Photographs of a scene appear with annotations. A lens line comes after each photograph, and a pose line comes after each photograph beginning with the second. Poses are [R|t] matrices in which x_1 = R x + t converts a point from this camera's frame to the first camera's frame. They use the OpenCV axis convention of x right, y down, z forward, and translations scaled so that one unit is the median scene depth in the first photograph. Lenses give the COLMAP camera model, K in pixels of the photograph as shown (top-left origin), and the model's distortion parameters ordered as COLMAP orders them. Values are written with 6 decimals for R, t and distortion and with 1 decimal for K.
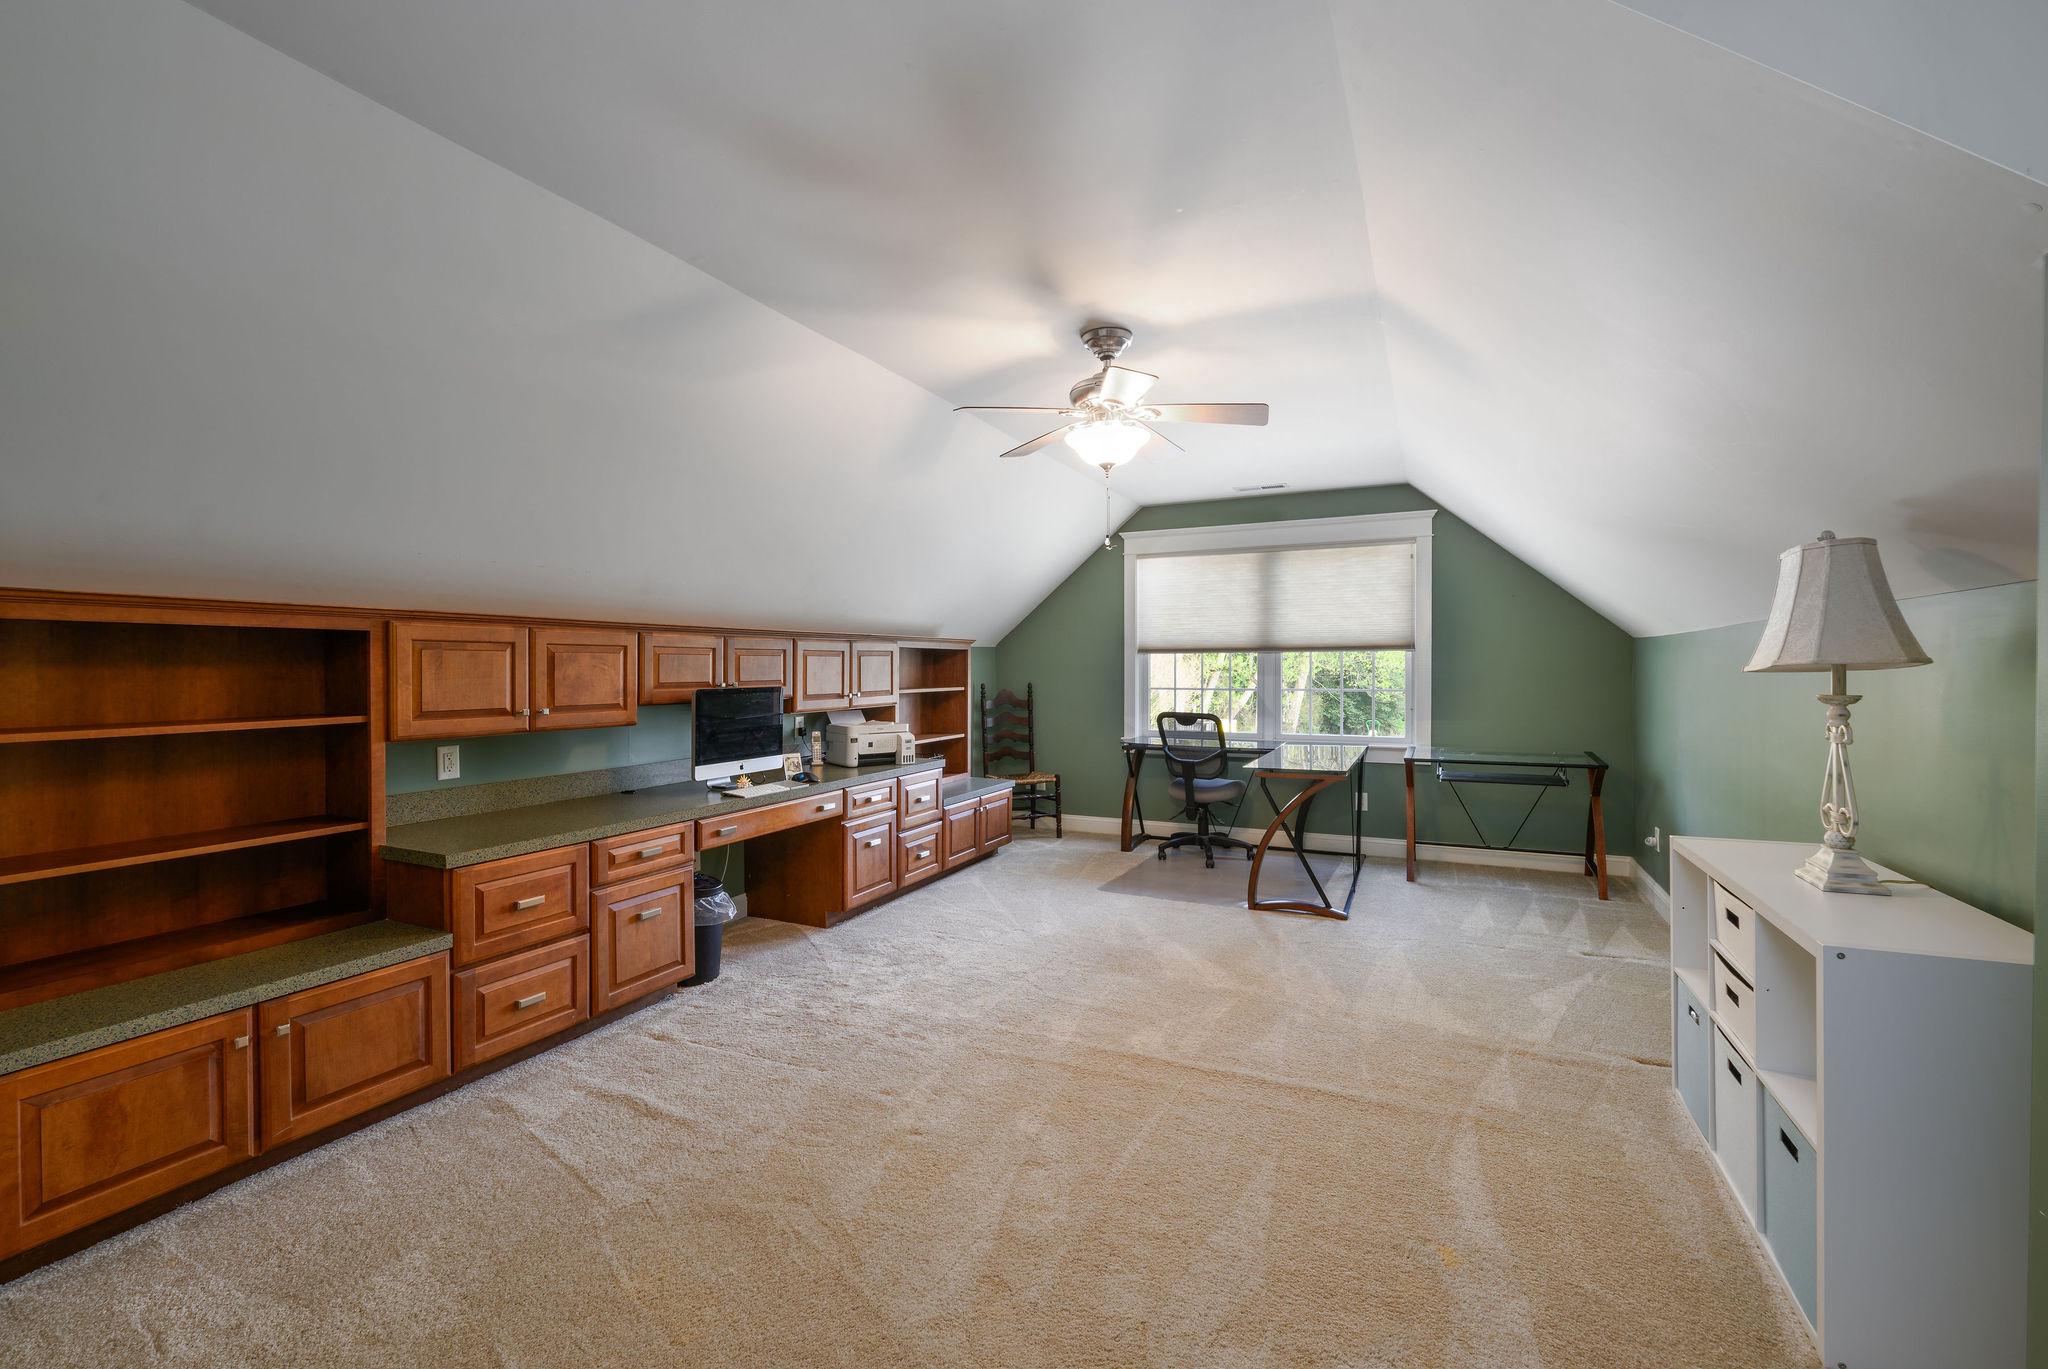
lens RADIAL K [[890.8, 0, 1024.0], [0, 890.8, 684.5], [0, 0, 1]] dist [-0.000144, -0.000084]
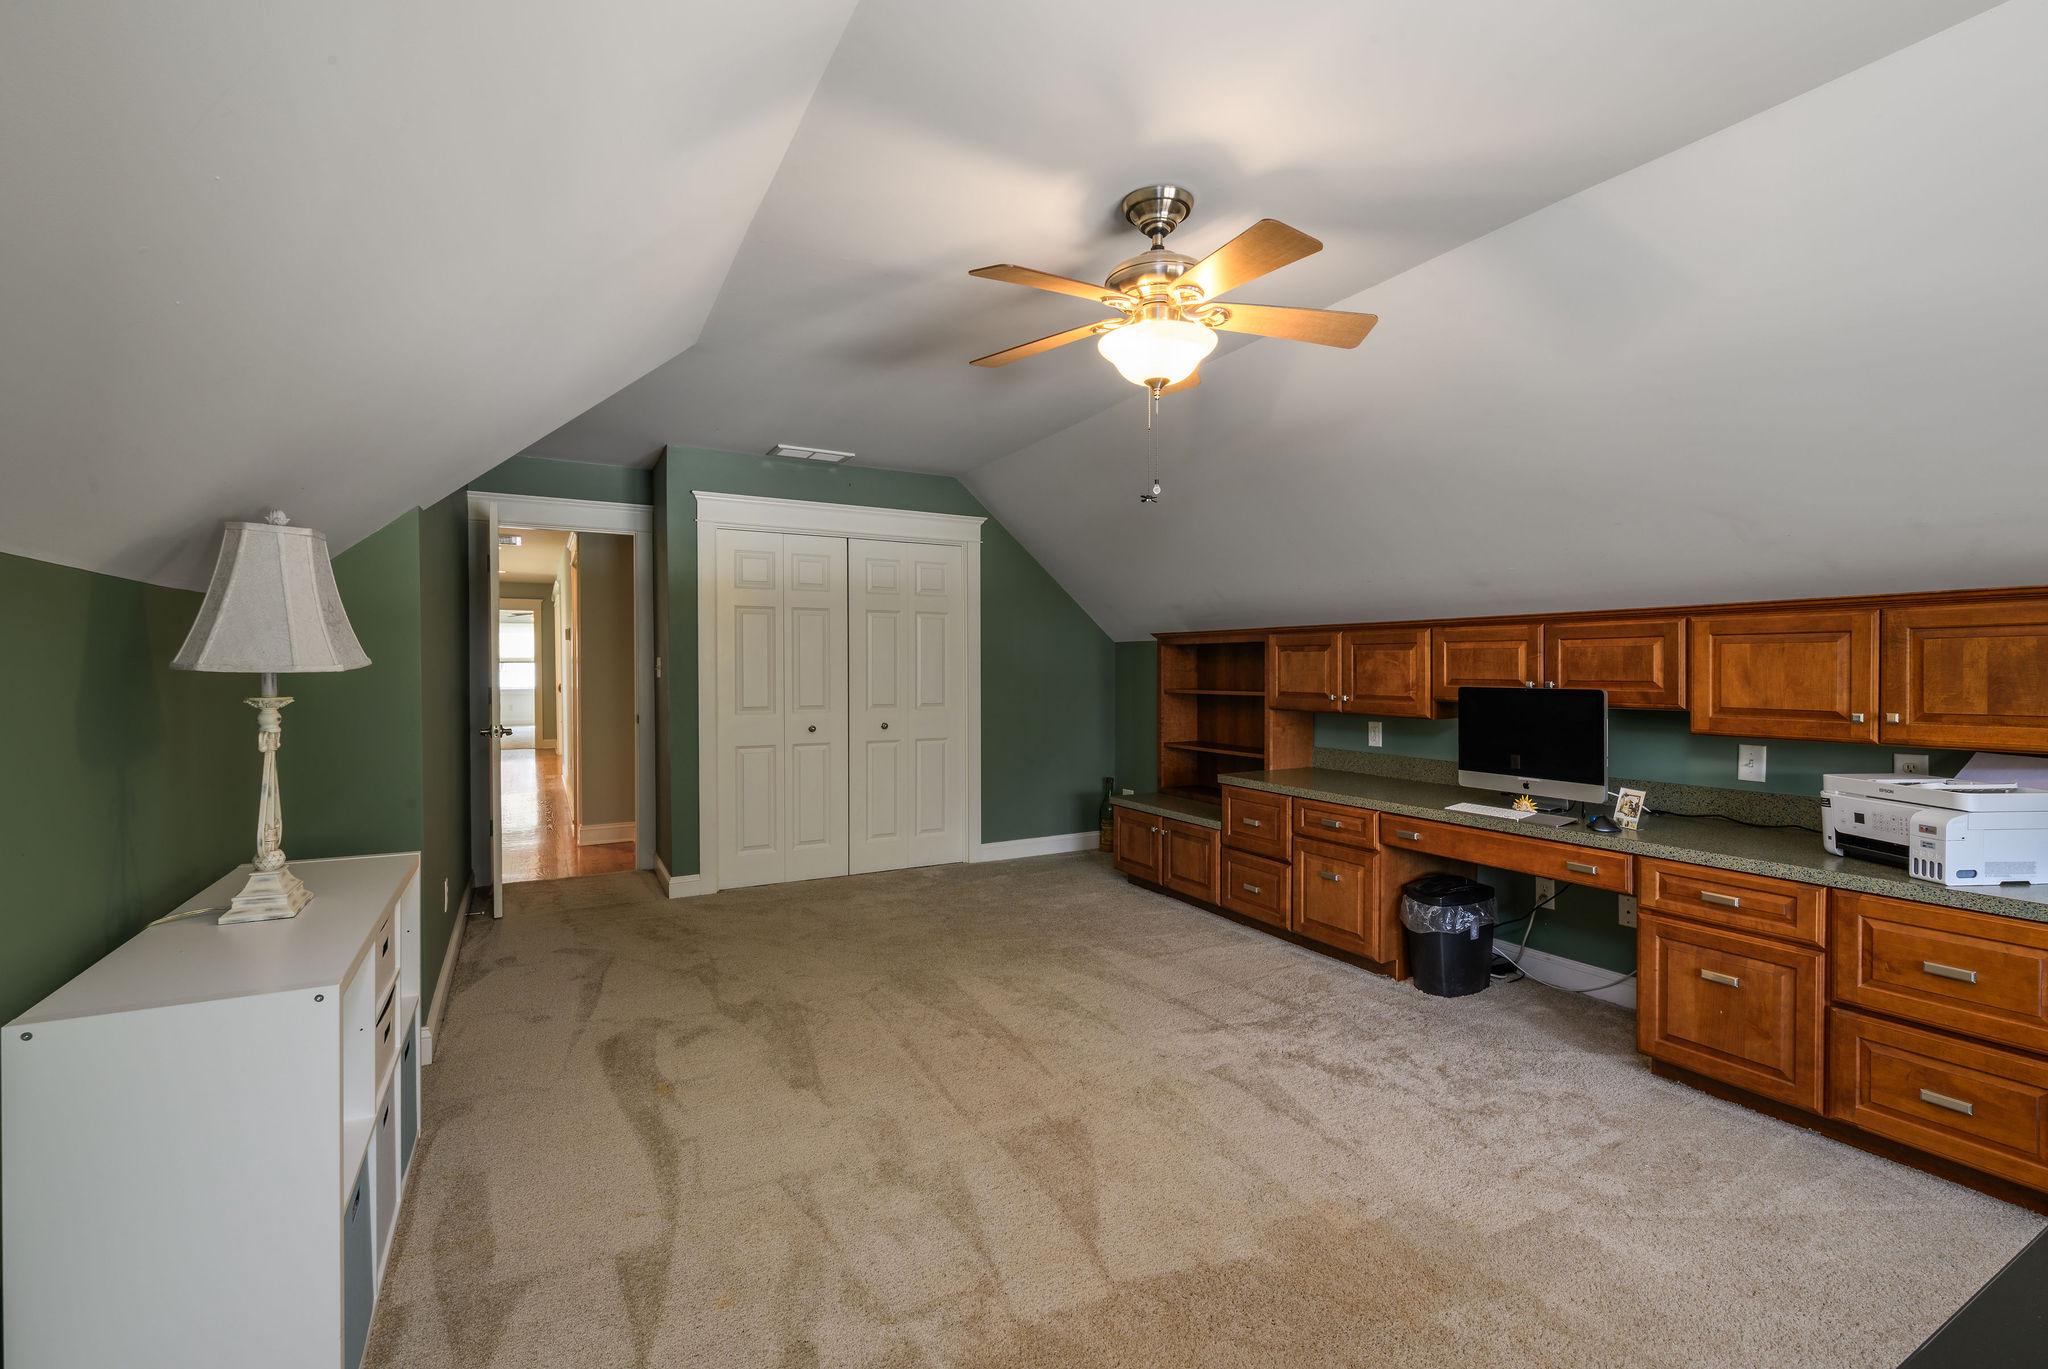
lens RADIAL K [[890.8, 0, 1024.0], [0, 890.8, 684.5], [0, 0, 1]] dist [-0.000144, -0.000084]
pose [[-0.591089, 0.025828, -0.806193, 0.667410], [-0.008597, 0.999229, 0.038315, -0.029651], [0.806561, 0.029579, -0.590411, 1.212685]]
